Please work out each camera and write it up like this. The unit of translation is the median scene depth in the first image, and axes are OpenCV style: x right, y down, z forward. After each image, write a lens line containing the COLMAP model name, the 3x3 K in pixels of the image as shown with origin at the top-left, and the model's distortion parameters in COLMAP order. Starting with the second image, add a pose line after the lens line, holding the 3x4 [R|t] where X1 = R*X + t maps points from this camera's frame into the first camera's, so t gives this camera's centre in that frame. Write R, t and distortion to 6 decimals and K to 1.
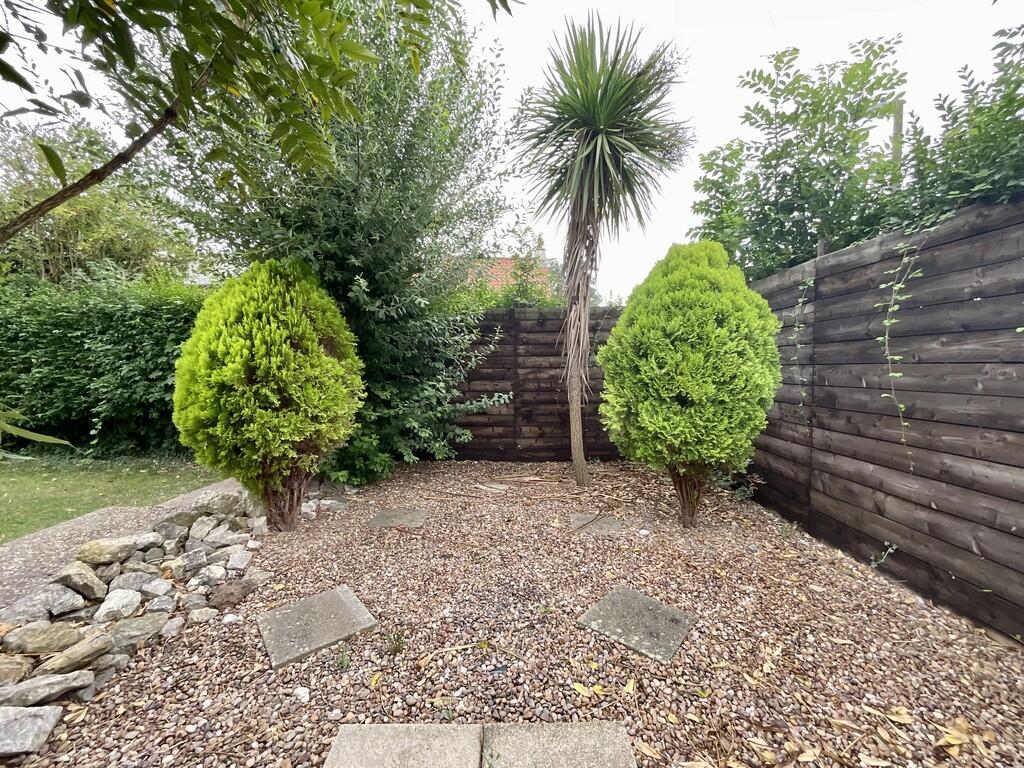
lens RADIAL K [[415.2, 0, 513.2], [0, 415.2, 384.8], [0, 0, 1]] dist [0.001016, 0.000039]
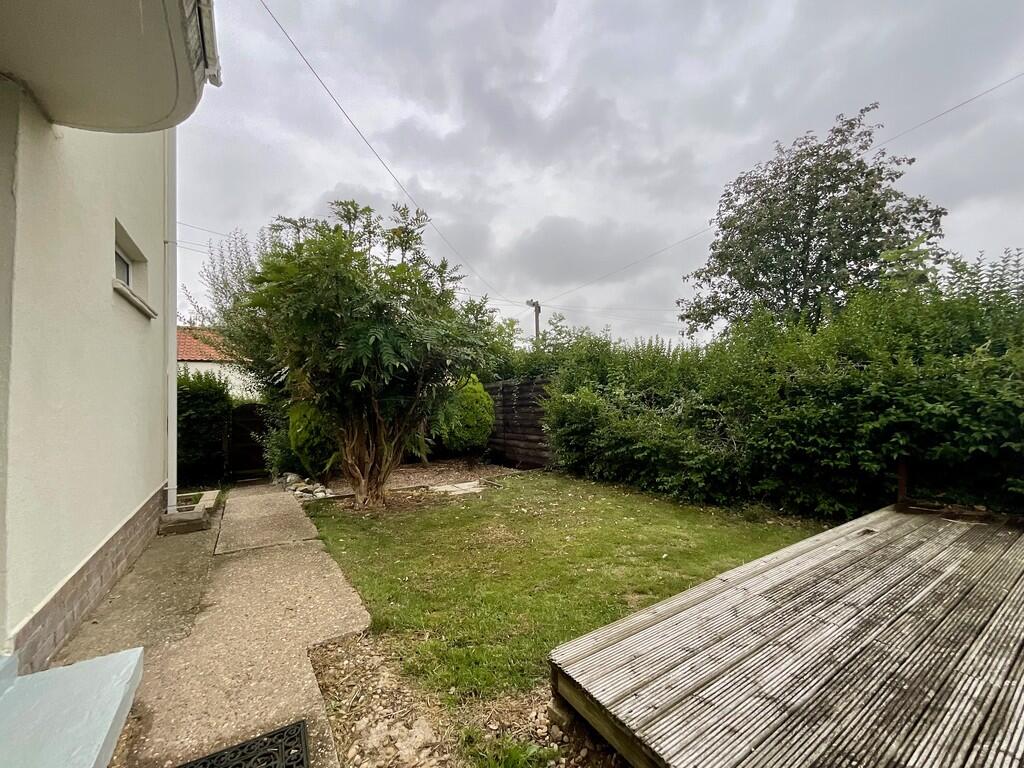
lens RADIAL K [[415.2, 0, 513.2], [0, 415.2, 384.8], [0, 0, 1]] dist [0.001016, 0.000039]
pose [[0.851700, -0.006961, 0.523983, -0.940622], [0.057921, 0.995036, -0.080928, -0.002725], [-0.520819, 0.099276, 0.847875, -1.873374]]
